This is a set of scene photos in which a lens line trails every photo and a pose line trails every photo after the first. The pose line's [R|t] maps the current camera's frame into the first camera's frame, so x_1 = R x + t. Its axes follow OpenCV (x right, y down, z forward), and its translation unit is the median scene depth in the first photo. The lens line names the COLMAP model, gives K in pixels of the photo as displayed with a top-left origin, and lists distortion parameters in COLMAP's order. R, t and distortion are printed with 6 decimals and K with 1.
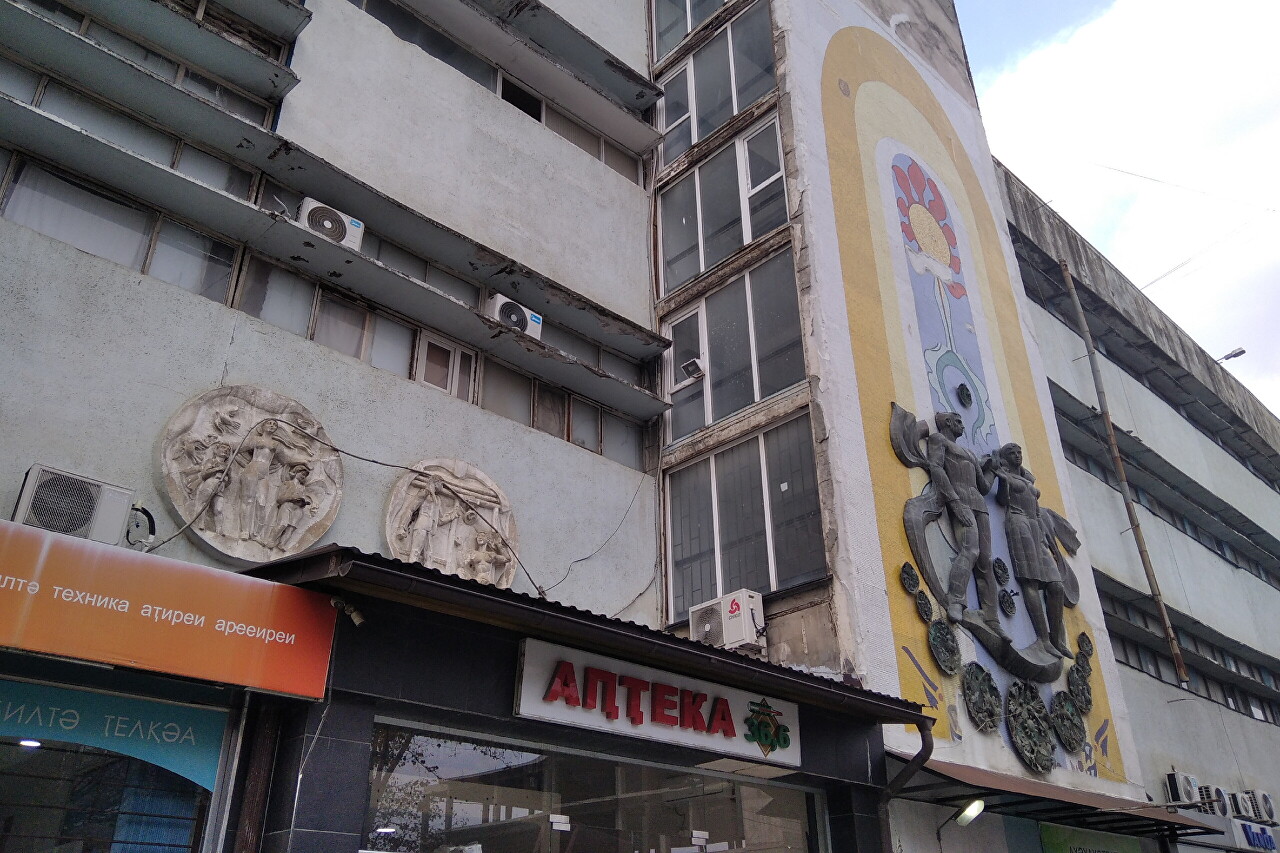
lens RADIAL K [[1013.2, 0, 641.3], [0, 1013.2, 379.3], [0, 0, 1]] dist [0.110908, -0.134873]
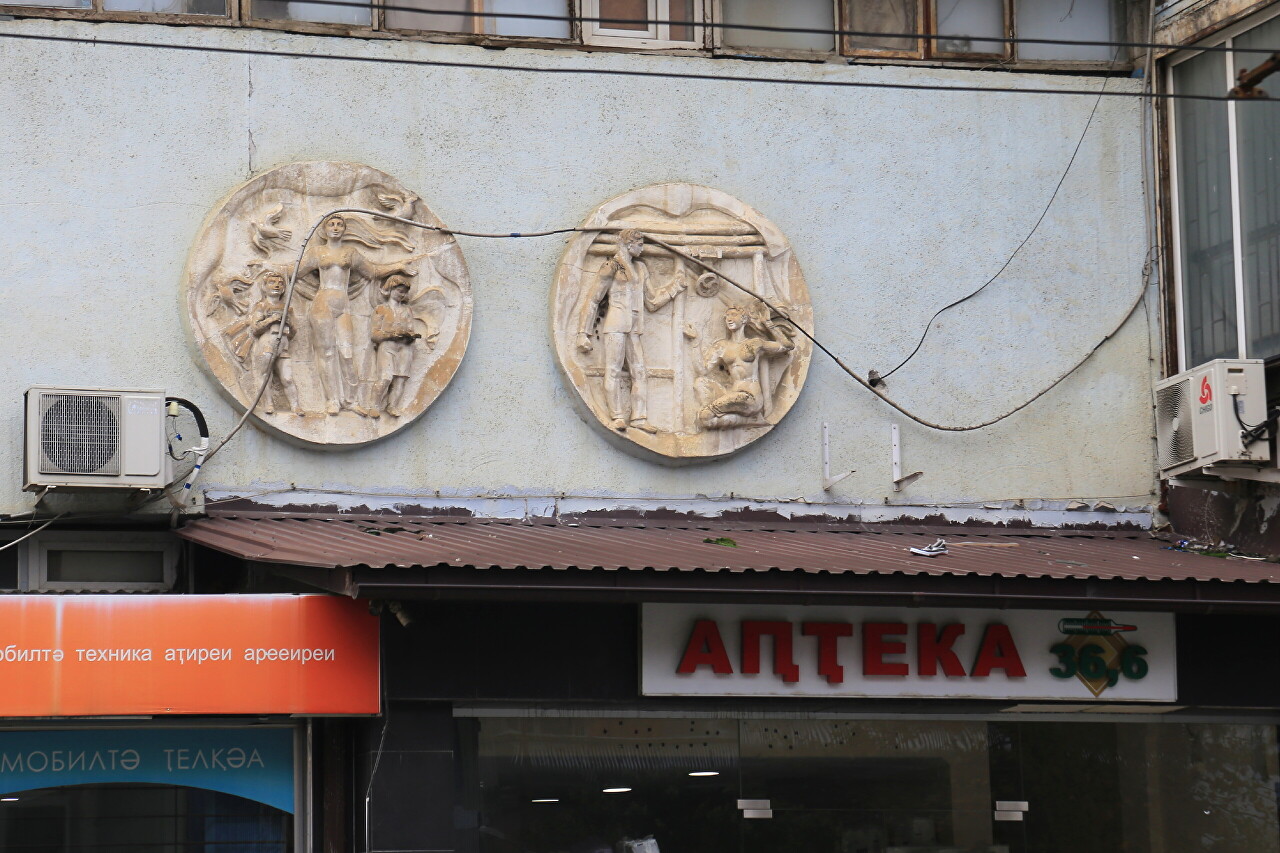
lens RADIAL K [[4535.9, 0, 634.4], [0, 4535.9, 324.6], [0, 0, 1]] dist [0.921351, -1.503615]
pose [[0.901104, -0.073502, -0.427329, 1.002901], [0.226206, 0.920477, 0.318674, -0.755822], [0.369923, -0.383823, 0.846071, -1.329212]]
